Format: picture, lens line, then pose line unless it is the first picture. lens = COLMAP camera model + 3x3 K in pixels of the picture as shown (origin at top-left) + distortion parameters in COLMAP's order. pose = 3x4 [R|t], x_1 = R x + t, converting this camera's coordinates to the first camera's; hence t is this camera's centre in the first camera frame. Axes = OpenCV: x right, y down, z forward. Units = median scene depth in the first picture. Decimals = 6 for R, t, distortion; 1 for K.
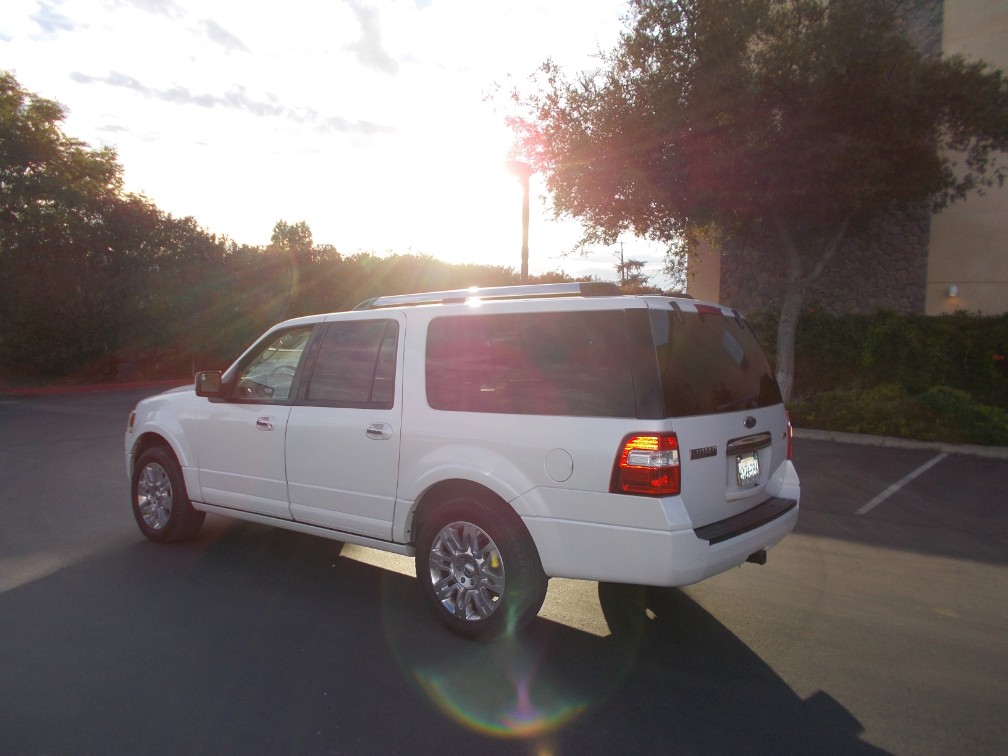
lens RADIAL K [[776.5, 0, 477.2], [0, 776.5, 414.1], [0, 0, 1]] dist [-0.006486, -0.009425]
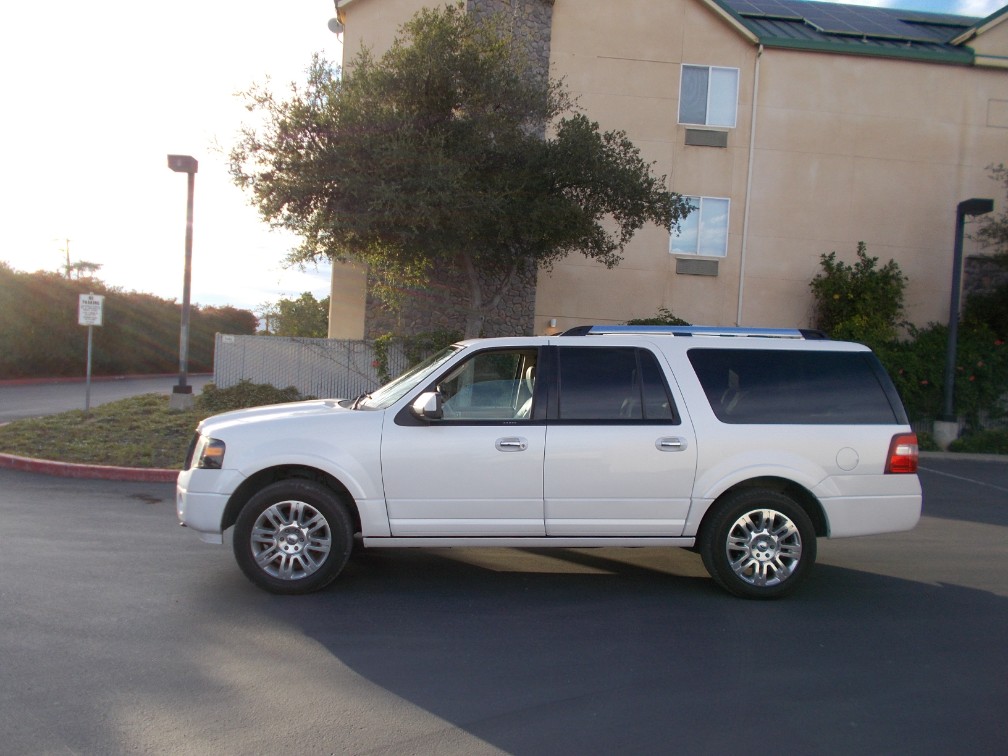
lens RADIAL K [[776.5, 0, 477.2], [0, 776.5, 414.1], [0, 0, 1]] dist [-0.006486, -0.009425]
pose [[0.762659, -0.028996, 0.646151, -0.969967], [0.037885, 0.999282, 0.000128, -0.030438], [-0.645691, 0.024382, 0.763210, 0.257892]]
